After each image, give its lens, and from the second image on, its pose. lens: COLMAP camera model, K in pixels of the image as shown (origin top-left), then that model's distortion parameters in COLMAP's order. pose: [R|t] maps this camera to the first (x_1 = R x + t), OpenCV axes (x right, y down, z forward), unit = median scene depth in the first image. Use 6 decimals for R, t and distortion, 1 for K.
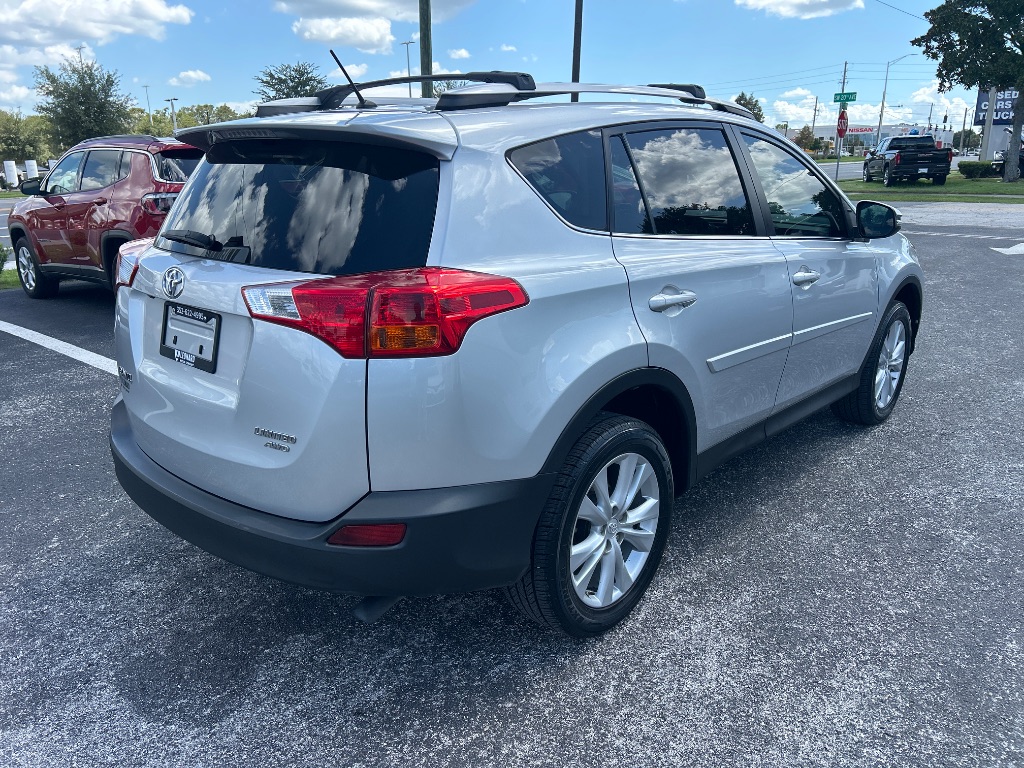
lens RADIAL K [[769.0, 0, 515.1], [0, 769.0, 389.1], [0, 0, 1]] dist [0.071885, -0.081661]
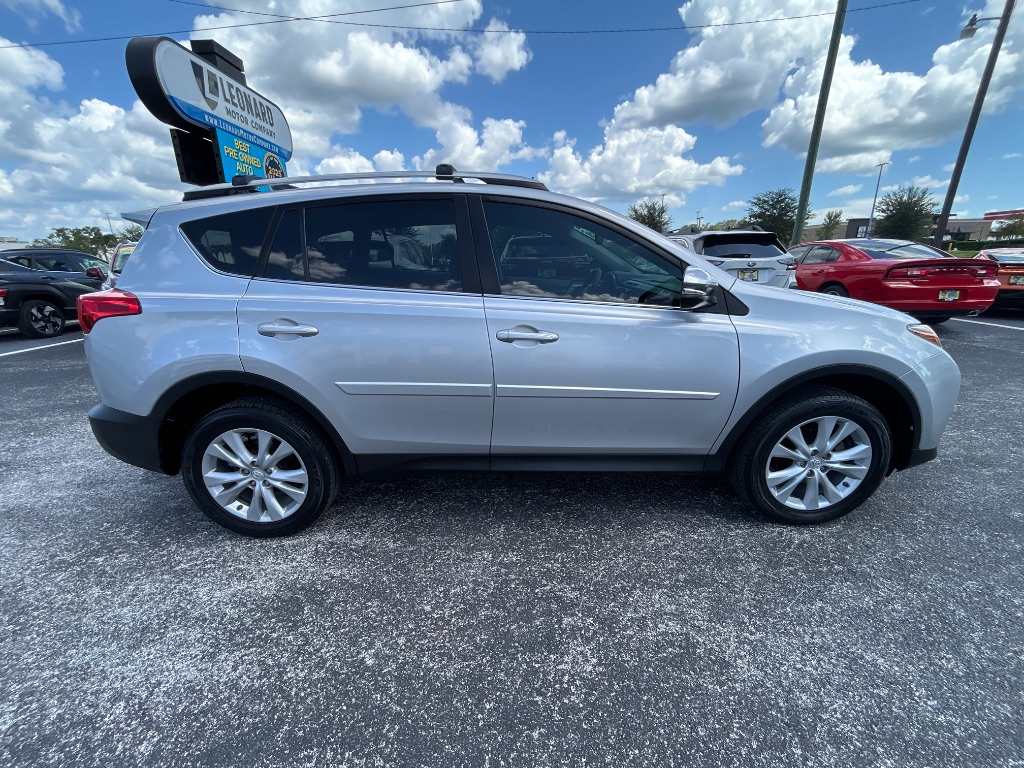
lens RADIAL K [[414.4, 0, 508.8], [0, 414.4, 384.5], [0, 0, 1]] dist [-0.000080, 0.000626]
pose [[0.668905, 0.215800, -0.711334, 0.082230], [-0.198845, 0.974006, 0.108504, -0.014628], [0.716259, 0.068867, 0.694428, 0.064540]]
